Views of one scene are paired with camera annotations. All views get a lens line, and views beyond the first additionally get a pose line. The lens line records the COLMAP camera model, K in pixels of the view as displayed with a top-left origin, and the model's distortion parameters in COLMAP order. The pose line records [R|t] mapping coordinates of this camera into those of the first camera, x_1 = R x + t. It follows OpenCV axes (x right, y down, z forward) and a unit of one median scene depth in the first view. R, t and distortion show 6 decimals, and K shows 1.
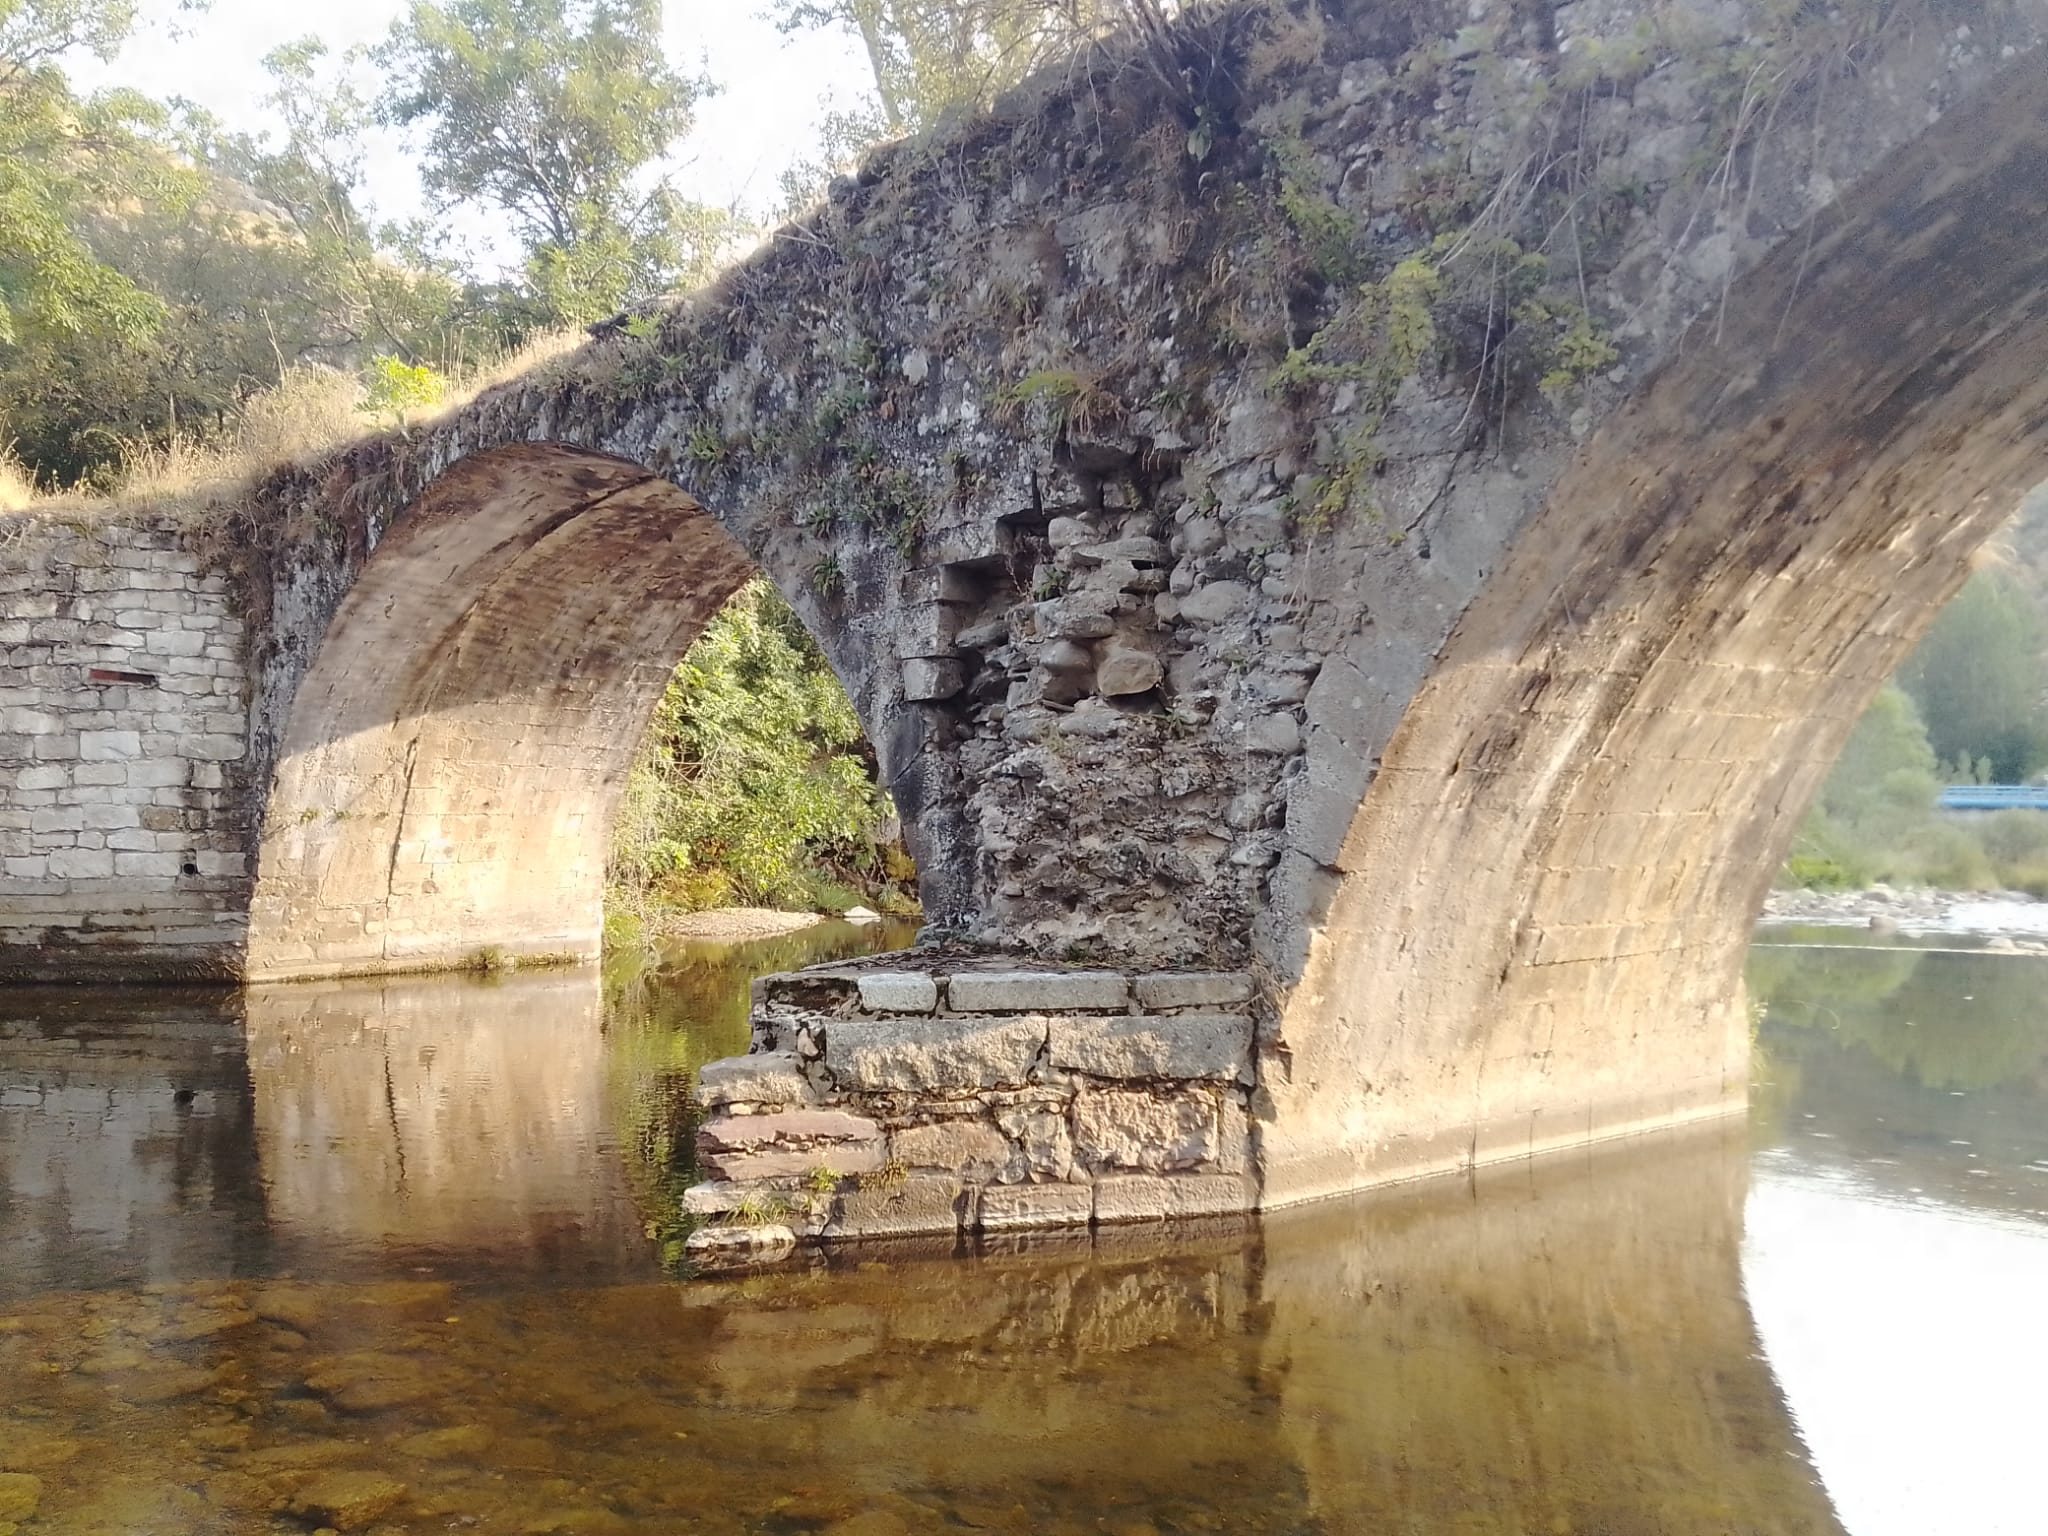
lens RADIAL K [[1802.7, 0, 1020.5], [0, 1802.7, 776.0], [0, 0, 1]] dist [0.085232, -0.082684]
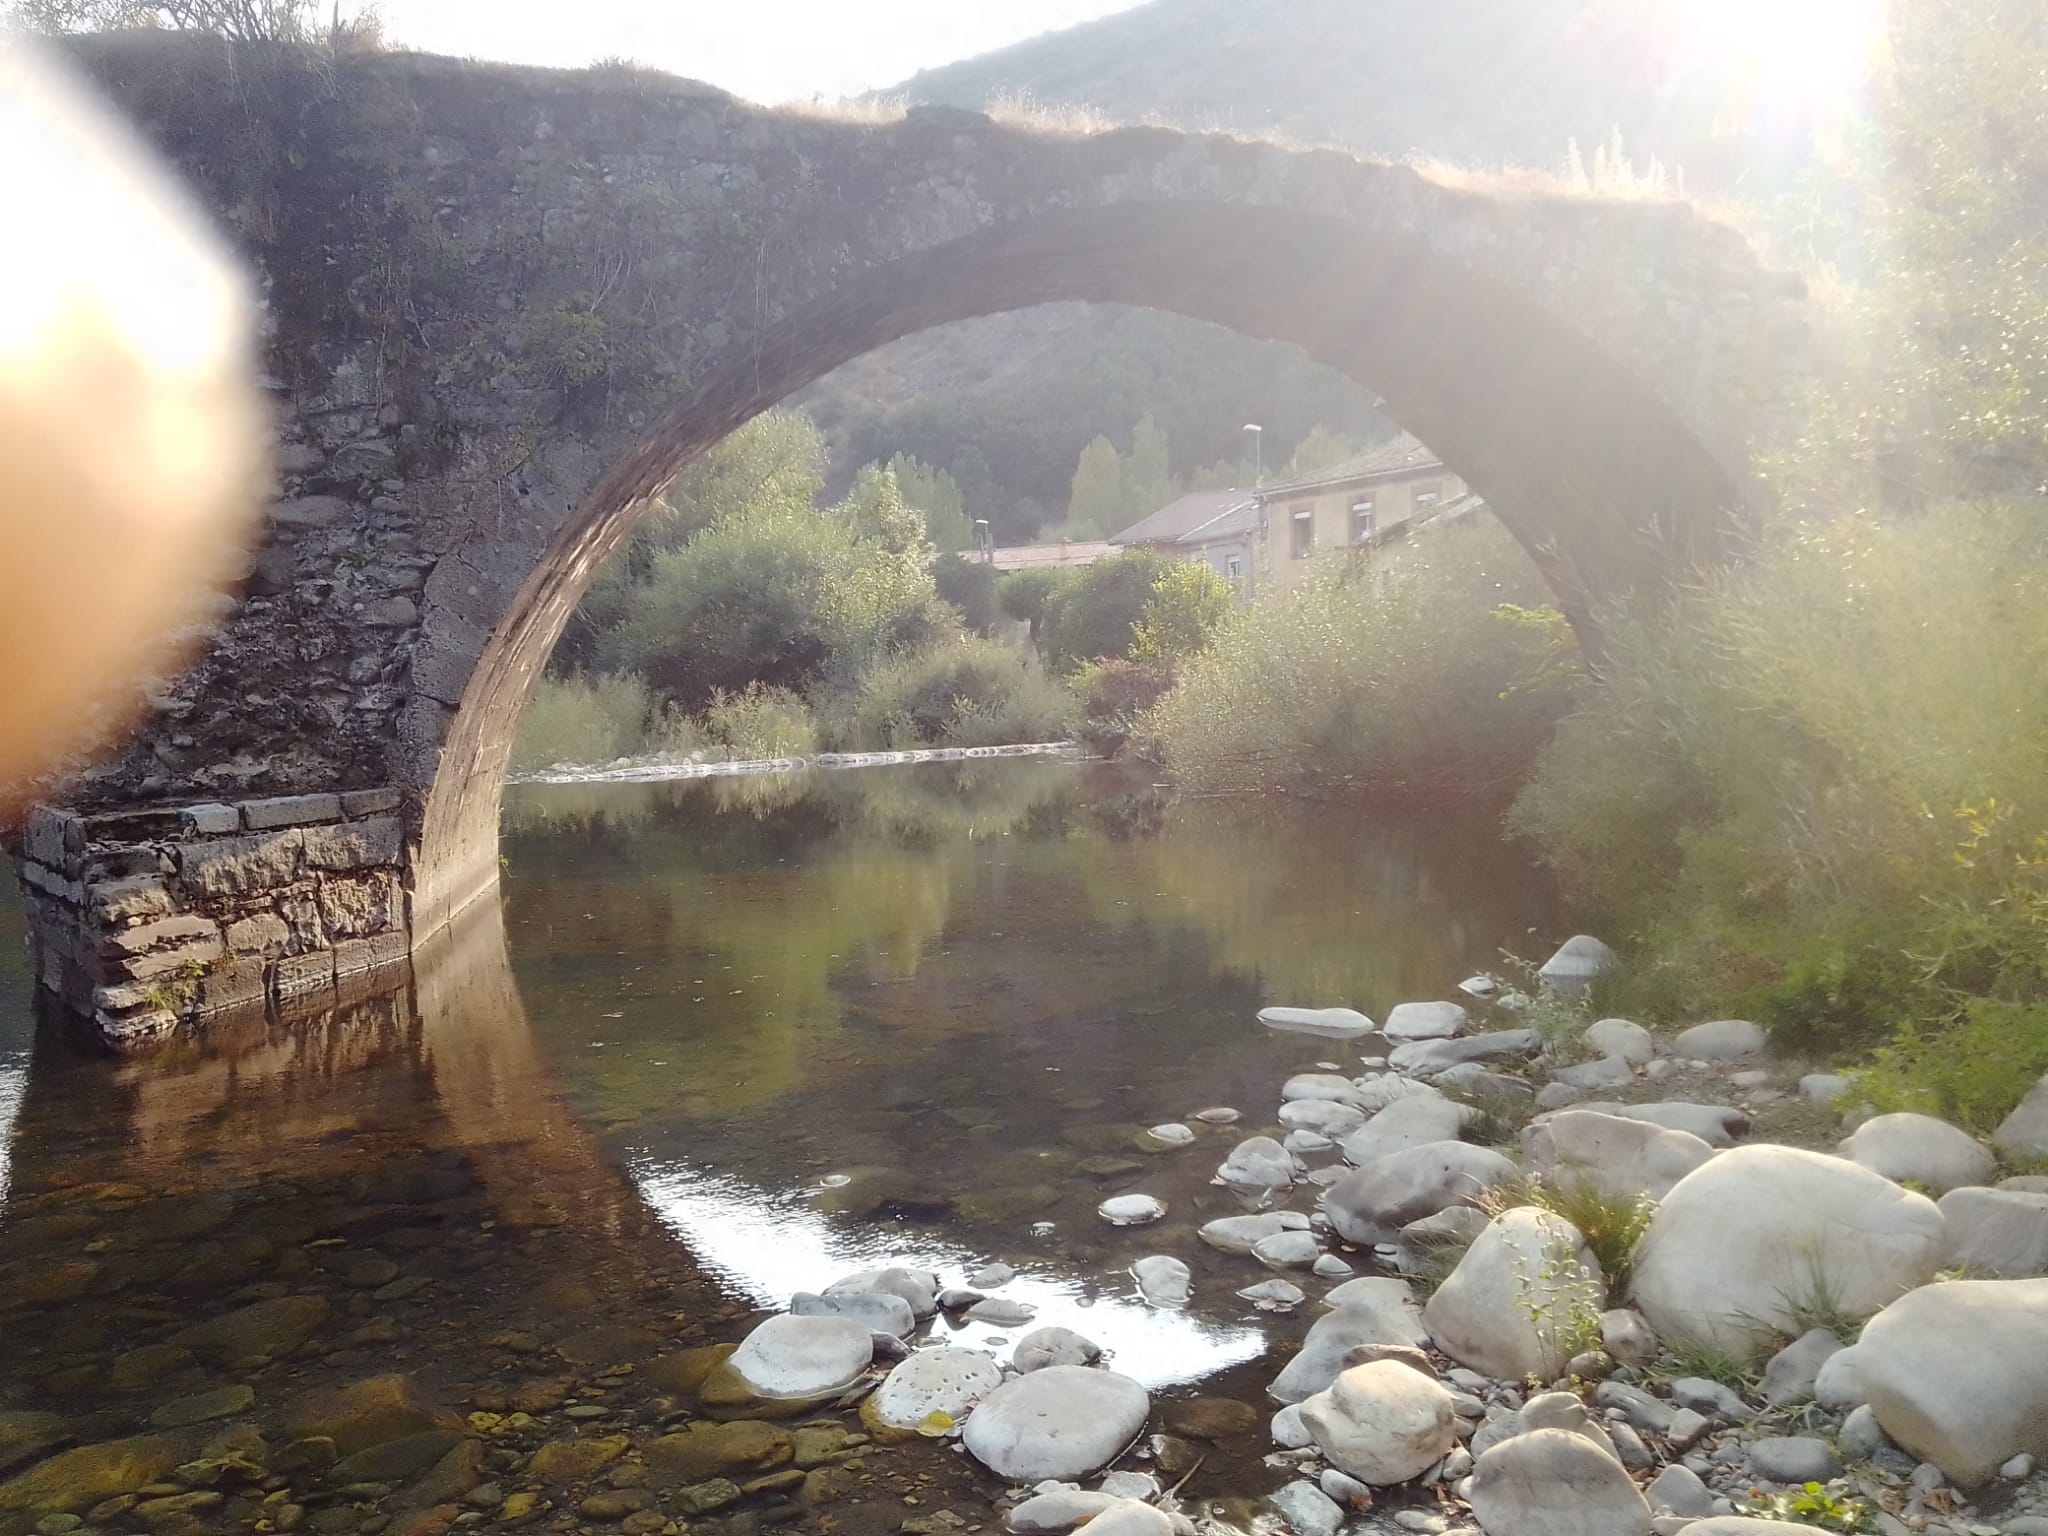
lens RADIAL K [[1802.7, 0, 1025.8], [0, 1802.7, 764.1], [0, 0, 1]] dist [0.085232, -0.082684]
pose [[0.542323, -0.076739, 0.836658, -0.795135], [0.031642, 0.996979, 0.070933, 0.009029], [-0.839574, -0.011995, 0.543113, -0.161625]]
